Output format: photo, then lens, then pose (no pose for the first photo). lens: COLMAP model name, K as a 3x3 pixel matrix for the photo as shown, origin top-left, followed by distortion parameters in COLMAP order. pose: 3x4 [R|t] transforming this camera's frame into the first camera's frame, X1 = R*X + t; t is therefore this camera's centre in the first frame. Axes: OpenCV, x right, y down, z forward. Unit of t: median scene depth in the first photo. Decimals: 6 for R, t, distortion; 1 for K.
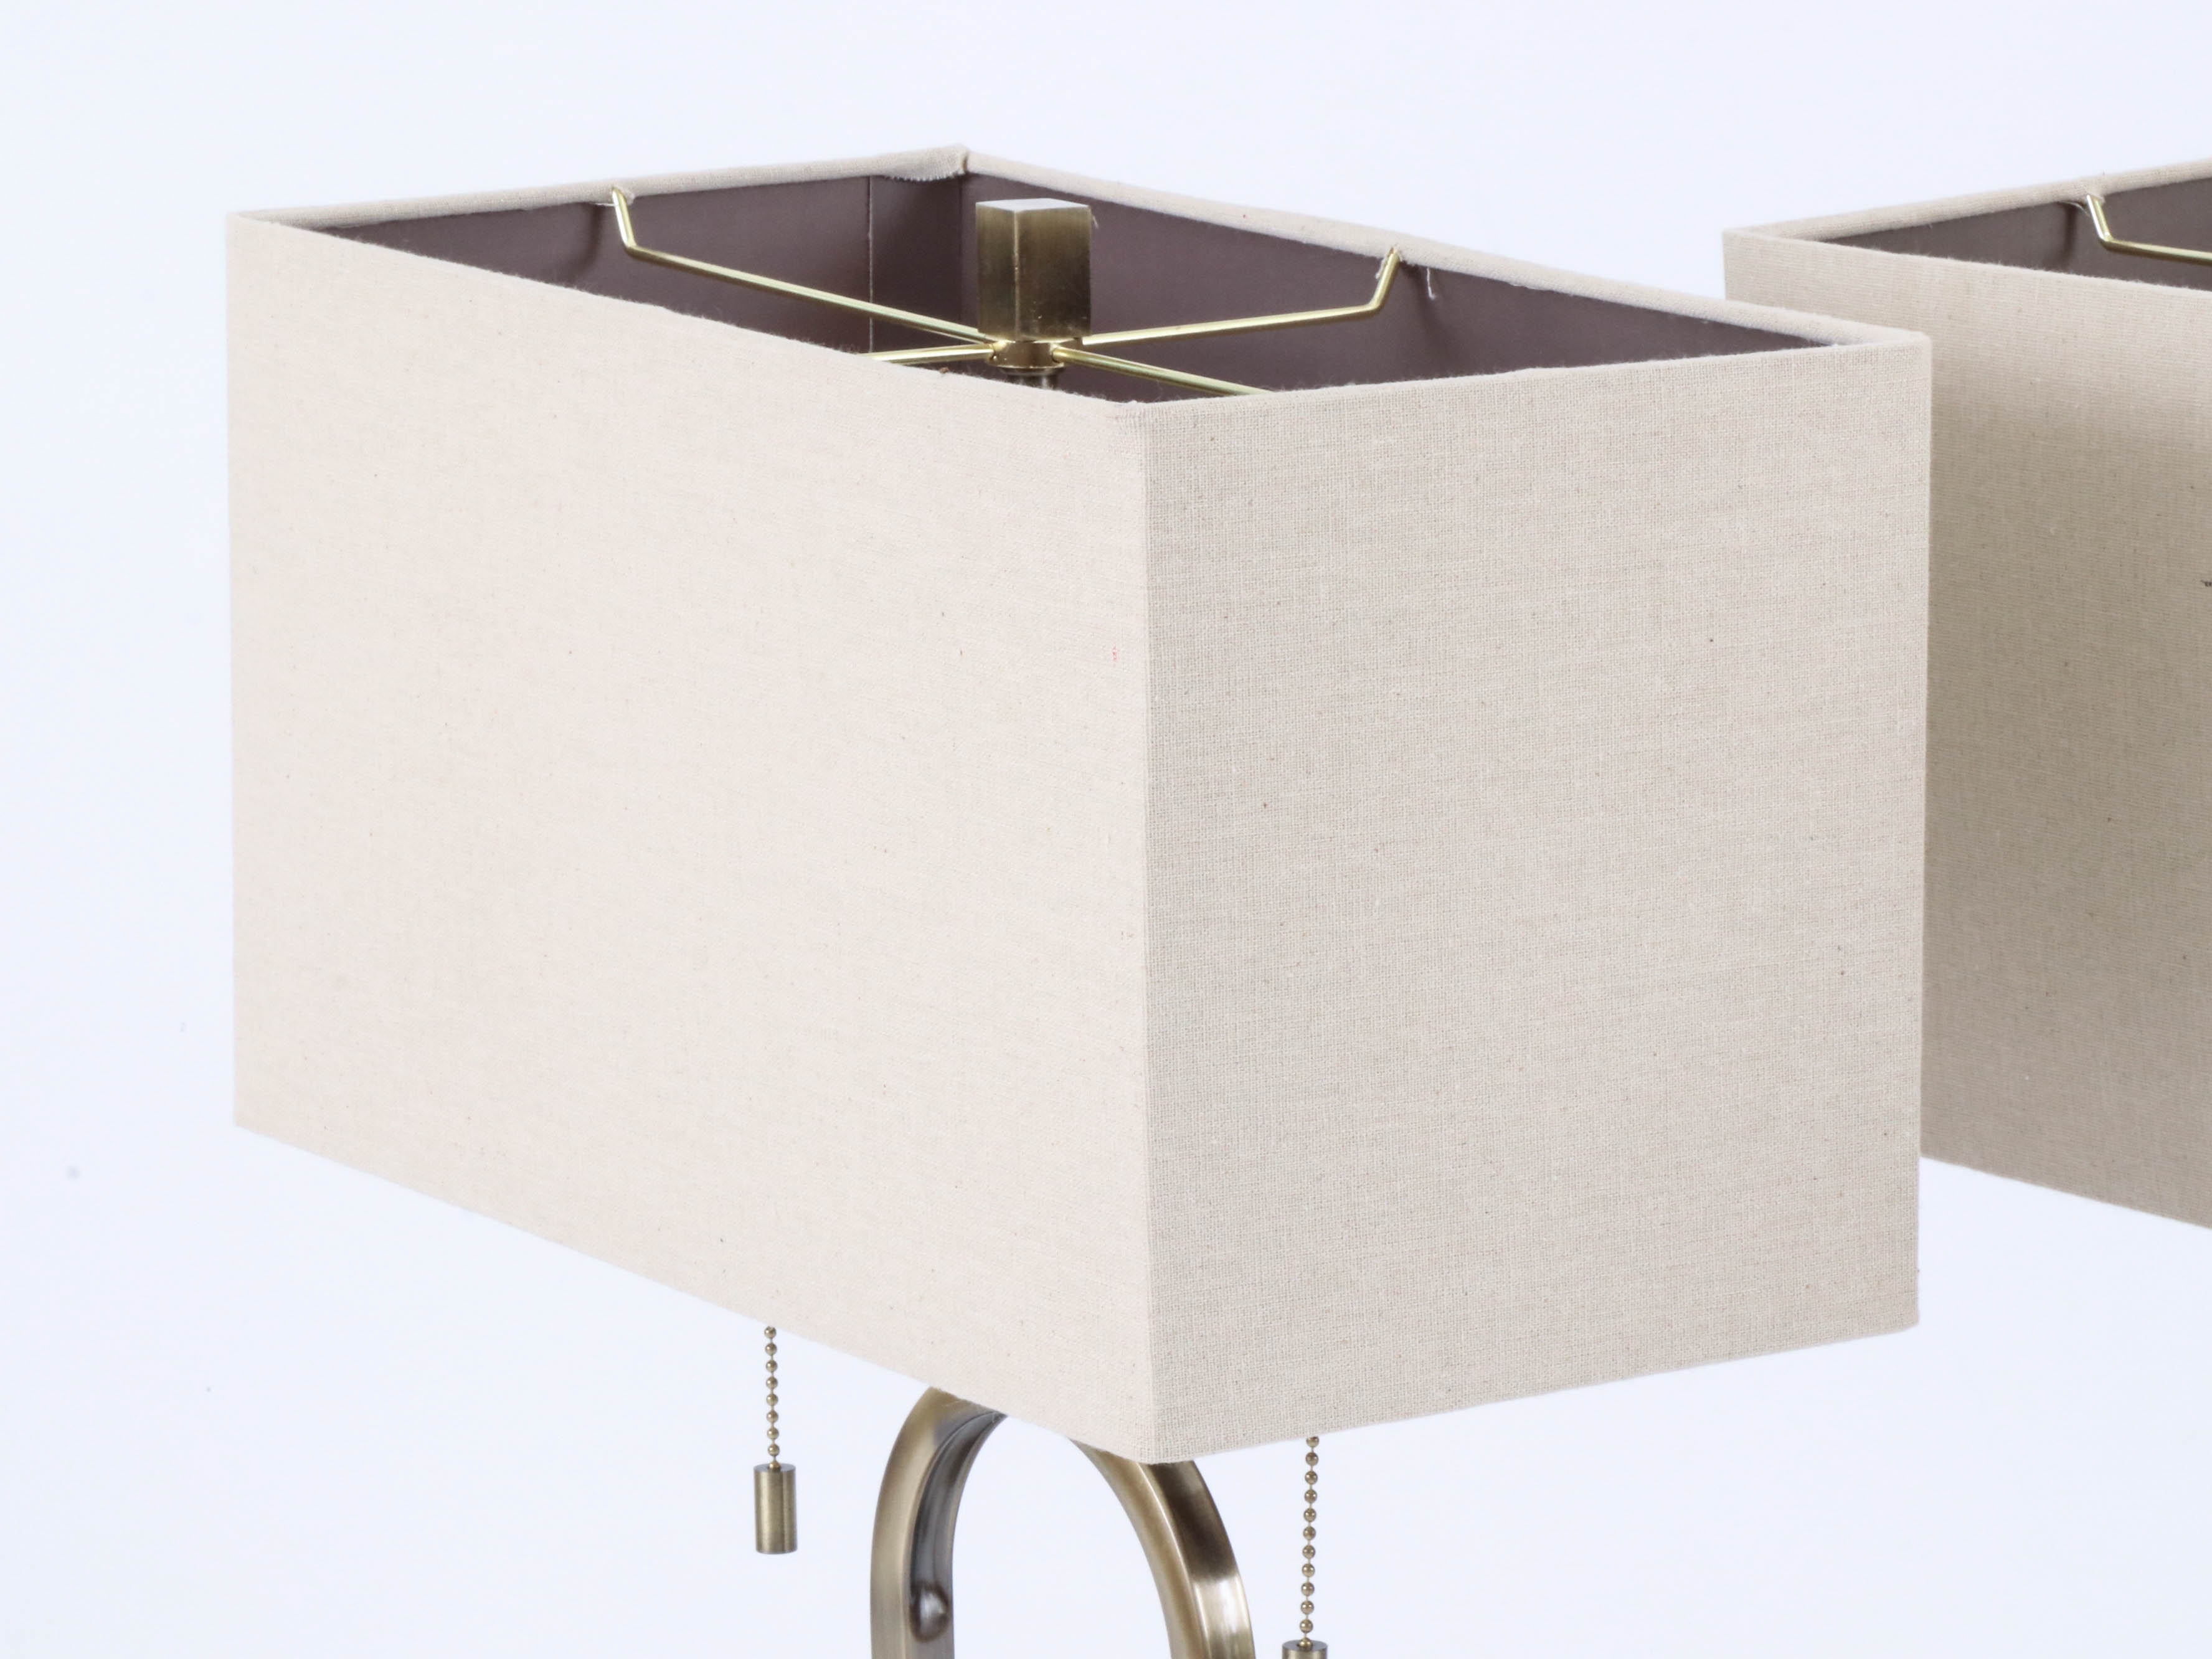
lens RADIAL K [[9116.7, 0, 1107.3], [0, 9116.7, 829.2], [0, 0, 1]] dist [-0.091901, 0.000000]
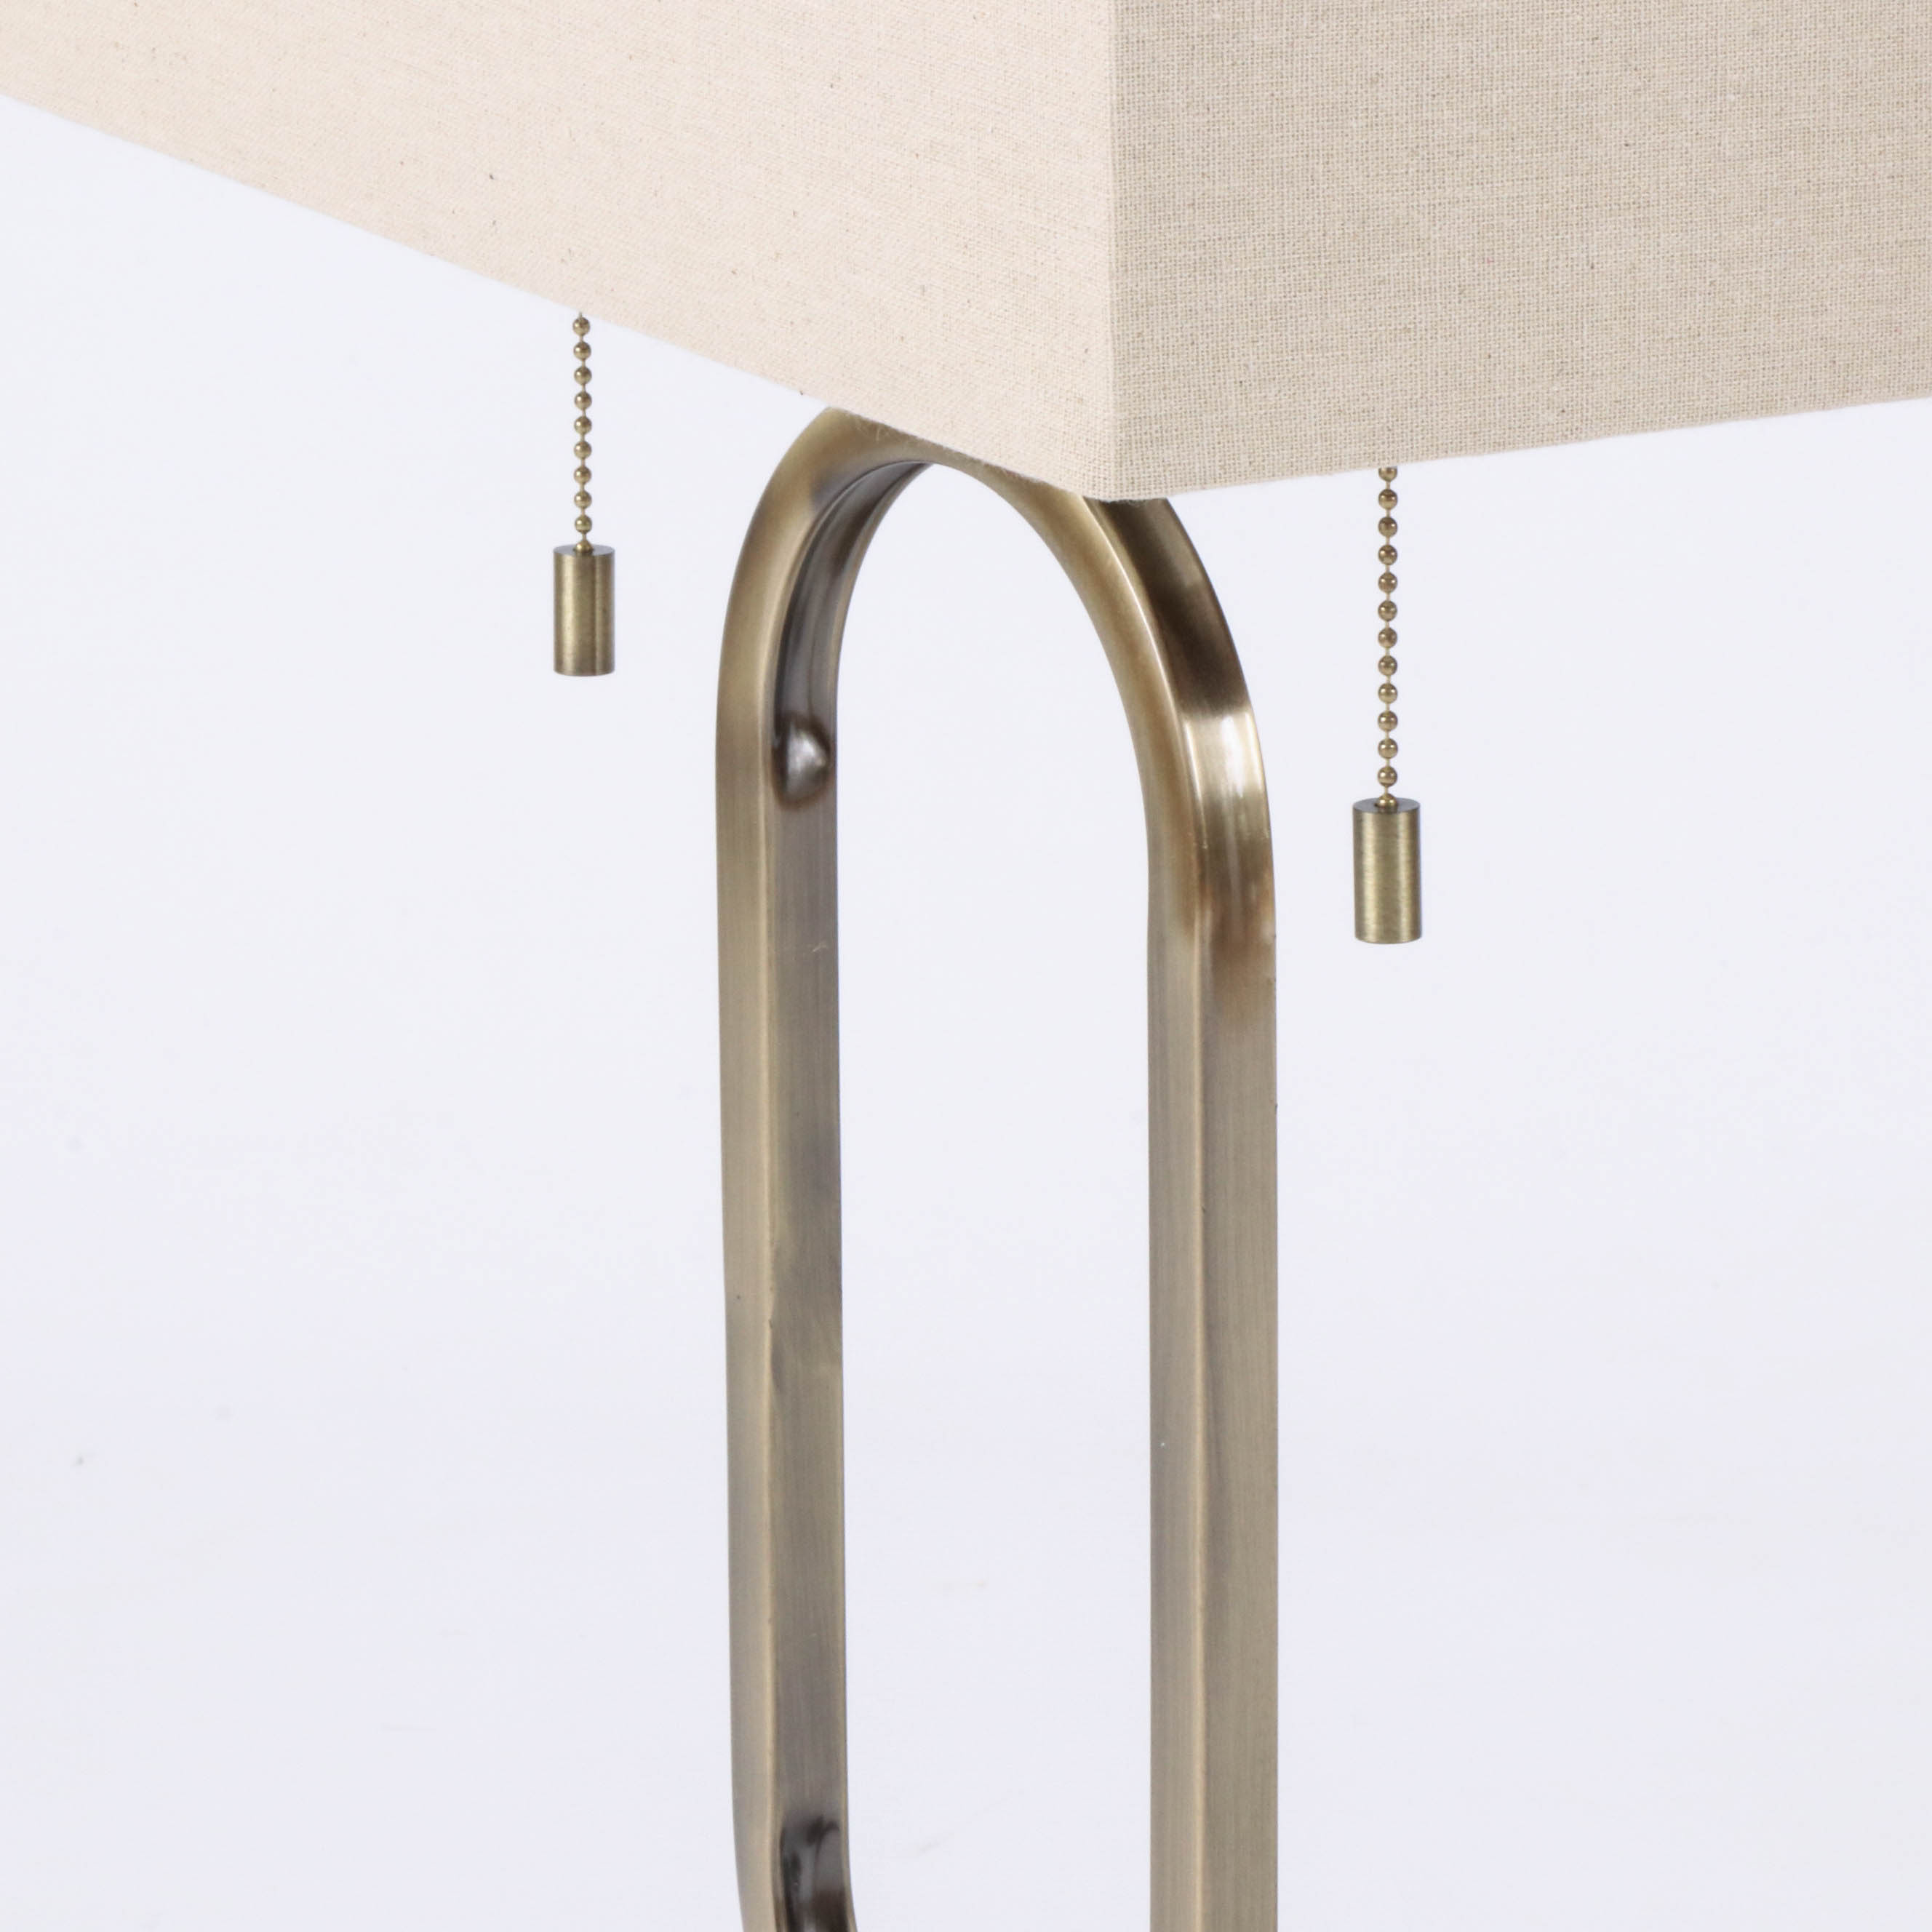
lens RADIAL K [[10168.6, 0, 965.4], [0, 10168.6, 966.3], [0, 0, 1]] dist [-0.021394, 0.000000]
pose [[0.999088, 0.029367, -0.030986, 0.017954], [-0.027295, 0.997493, 0.065297, 0.054097], [0.032826, -0.064391, 0.997385, 0.252029]]
